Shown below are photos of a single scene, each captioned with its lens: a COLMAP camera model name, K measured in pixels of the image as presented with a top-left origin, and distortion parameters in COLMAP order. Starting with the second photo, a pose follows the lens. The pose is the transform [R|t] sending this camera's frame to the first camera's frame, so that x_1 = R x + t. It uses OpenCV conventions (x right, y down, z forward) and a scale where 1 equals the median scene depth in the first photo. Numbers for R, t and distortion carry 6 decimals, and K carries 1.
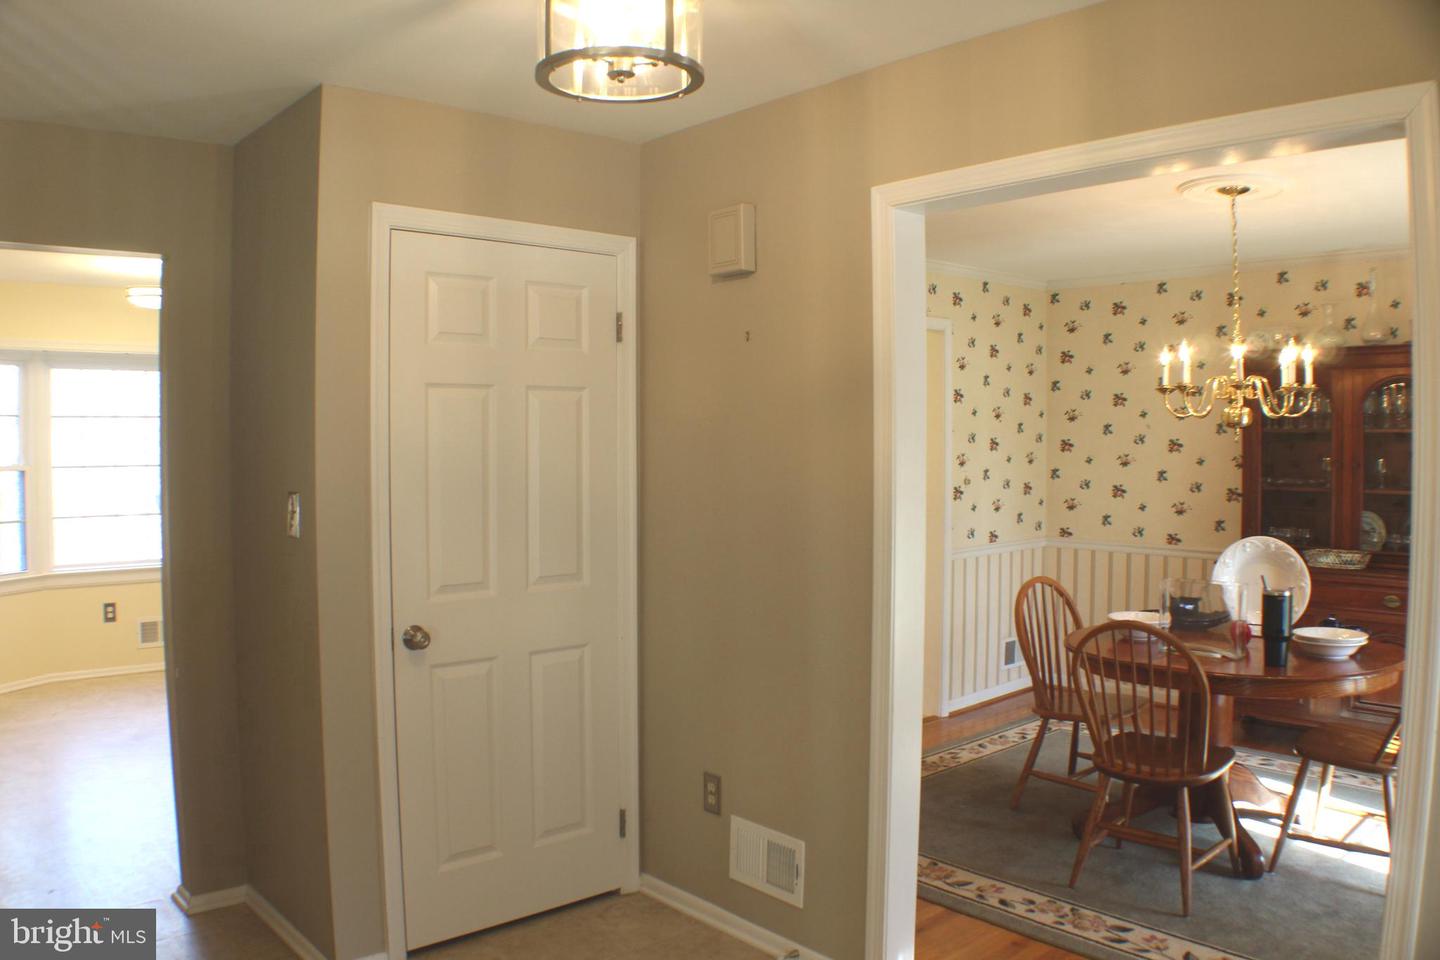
lens RADIAL K [[1112.6, 0, 727.2], [0, 1112.6, 471.6], [0, 0, 1]] dist [-0.213263, 0.057123]
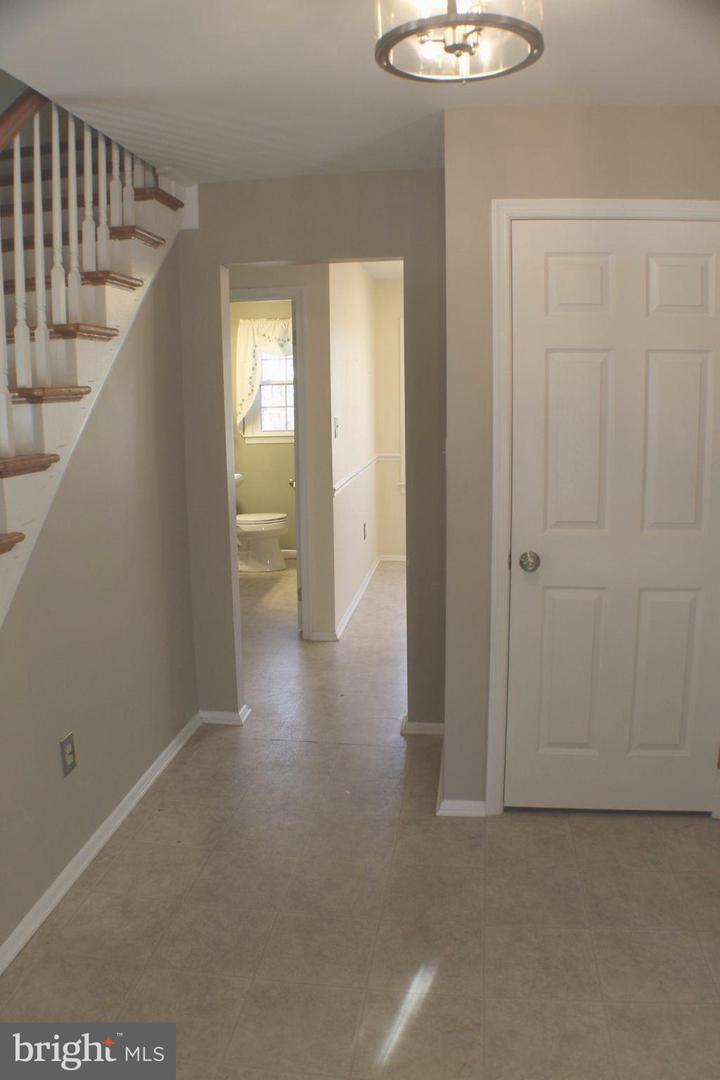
lens RADIAL K [[834.4, 0, 317.1], [0, 834.4, 549.4], [0, 0, 1]] dist [-0.213263, 0.057123]
pose [[0.607544, 0.133760, -0.782943, 0.263459], [-0.006328, 0.986502, 0.163626, -0.008117], [0.794261, -0.094455, 0.600189, 0.243287]]
